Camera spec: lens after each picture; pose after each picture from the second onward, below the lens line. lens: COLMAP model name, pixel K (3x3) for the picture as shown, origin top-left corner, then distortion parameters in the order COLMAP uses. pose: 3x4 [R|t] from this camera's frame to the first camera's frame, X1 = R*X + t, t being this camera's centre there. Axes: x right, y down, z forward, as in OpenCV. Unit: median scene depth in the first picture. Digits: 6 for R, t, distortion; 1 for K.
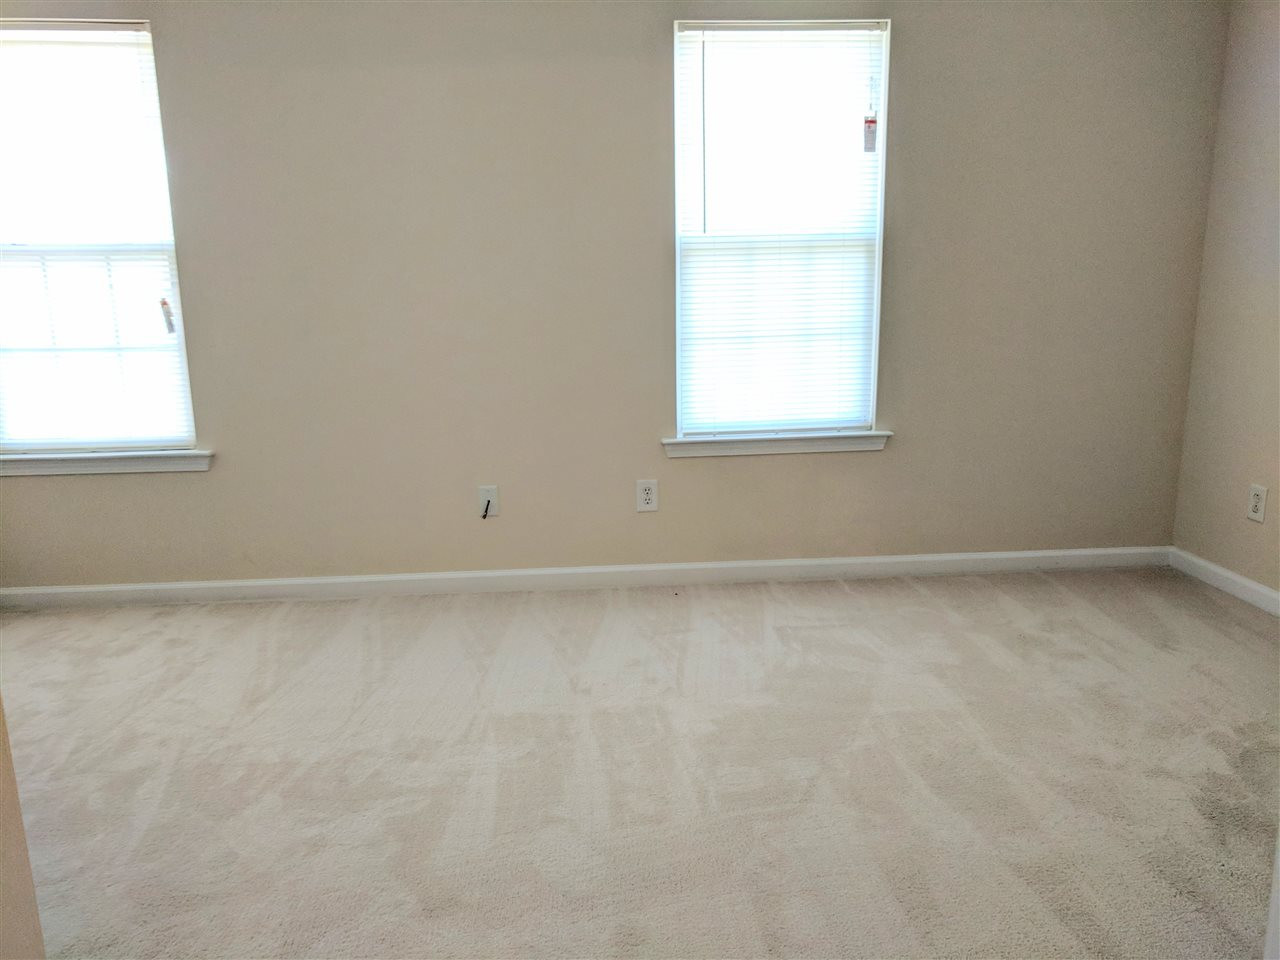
lens RADIAL K [[973.0, 0, 632.1], [0, 973.0, 485.4], [0, 0, 1]] dist [-0.004636, 0.004690]
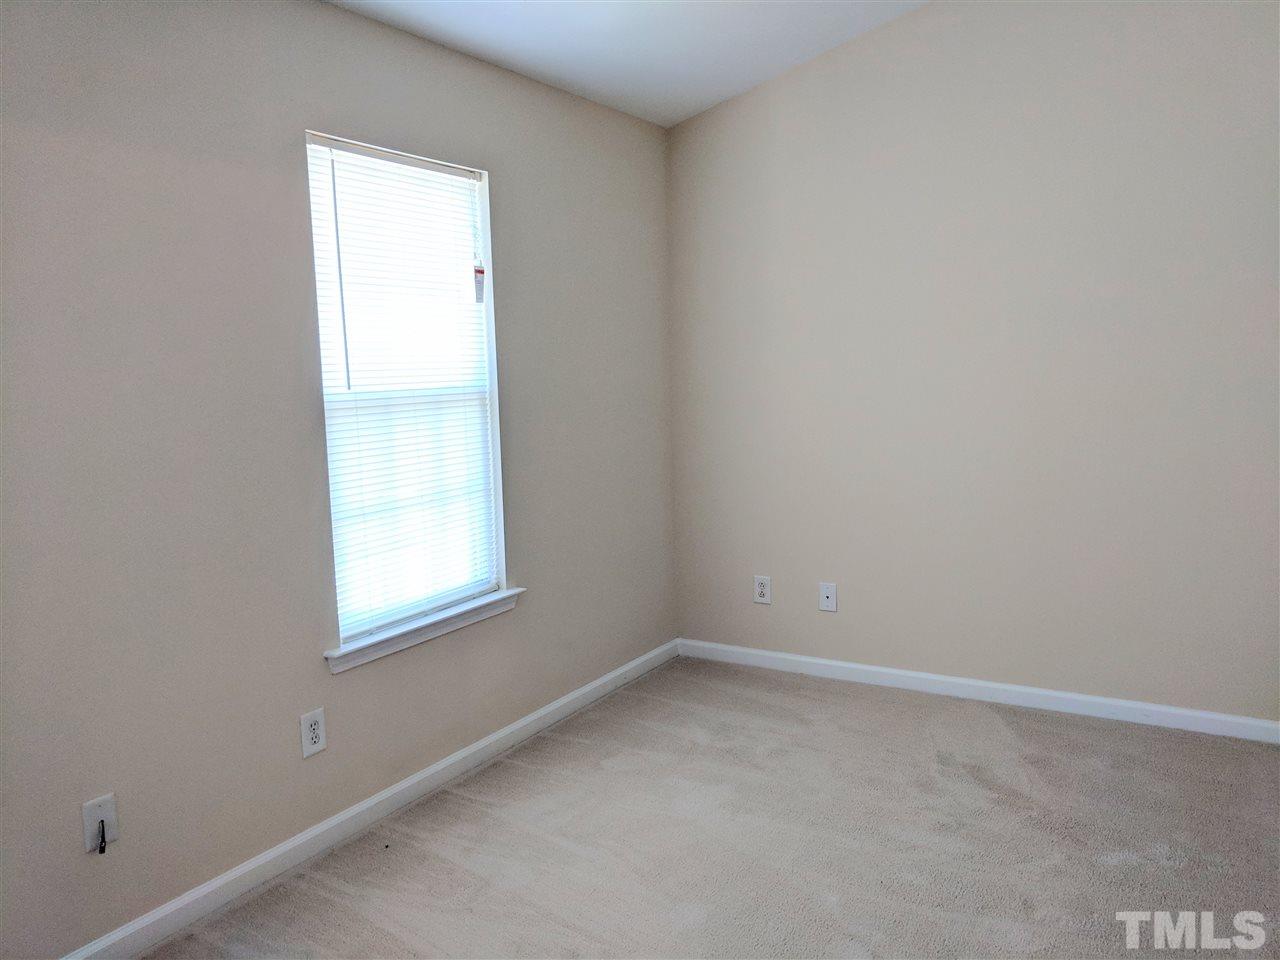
lens RADIAL K [[973.0, 0, 636.3], [0, 973.0, 481.5], [0, 0, 1]] dist [-0.004636, 0.004690]
pose [[0.567677, -0.097237, 0.817489, -0.453517], [0.186752, 0.982323, -0.012840, -0.128315], [-0.801789, 0.159957, 0.575802, 0.352701]]
